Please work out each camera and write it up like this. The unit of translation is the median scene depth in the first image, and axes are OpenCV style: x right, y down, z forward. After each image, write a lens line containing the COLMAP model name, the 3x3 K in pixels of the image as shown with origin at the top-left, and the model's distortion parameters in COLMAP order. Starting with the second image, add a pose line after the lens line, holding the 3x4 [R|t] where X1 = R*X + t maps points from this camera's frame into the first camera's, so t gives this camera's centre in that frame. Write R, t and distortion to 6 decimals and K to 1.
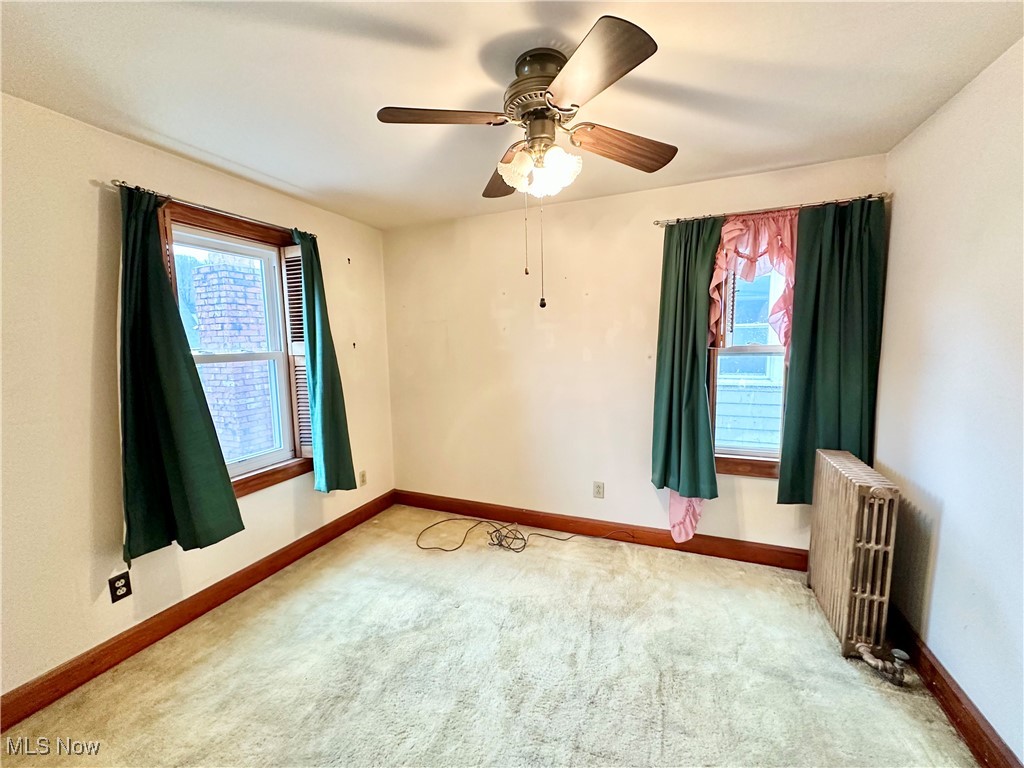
lens RADIAL K [[406.5, 0, 512.0], [0, 406.5, 384.0], [0, 0, 1]] dist [-0.000473, -0.000506]
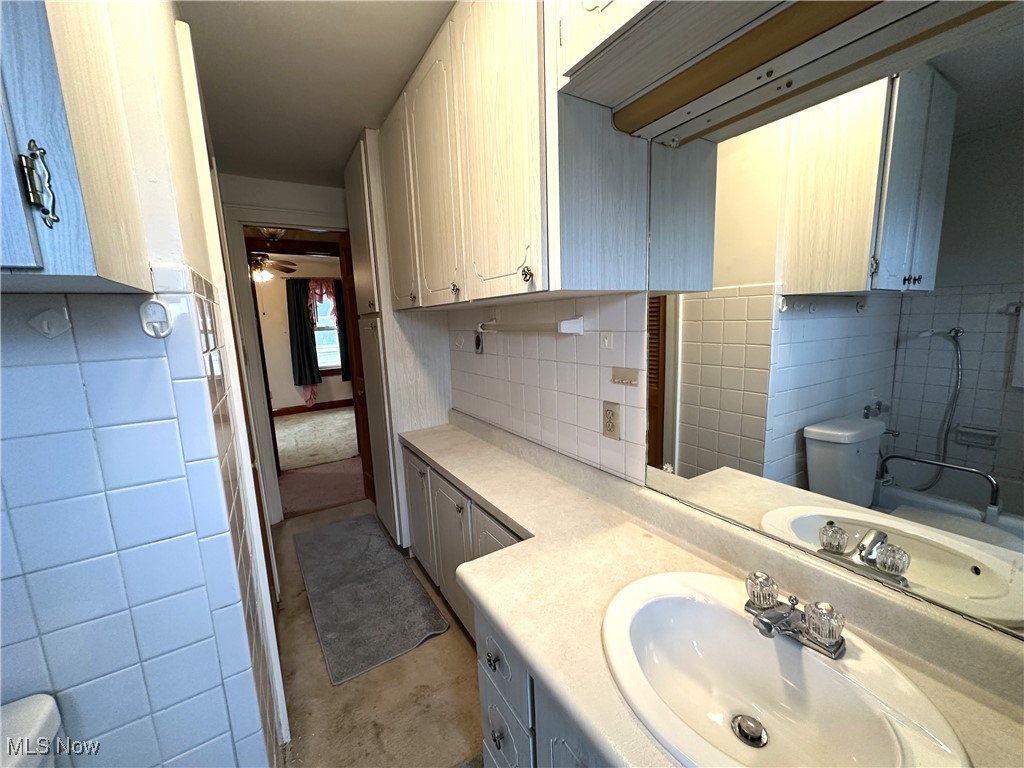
lens RADIAL K [[406.5, 0, 512.0], [0, 406.5, 384.0], [0, 0, 1]] dist [-0.000473, -0.000506]
pose [[0.589757, -0.130910, 0.796900, -0.899635], [0.114759, 0.990345, 0.077759, 0.212331], [-0.799385, 0.045593, 0.599086, -1.624192]]
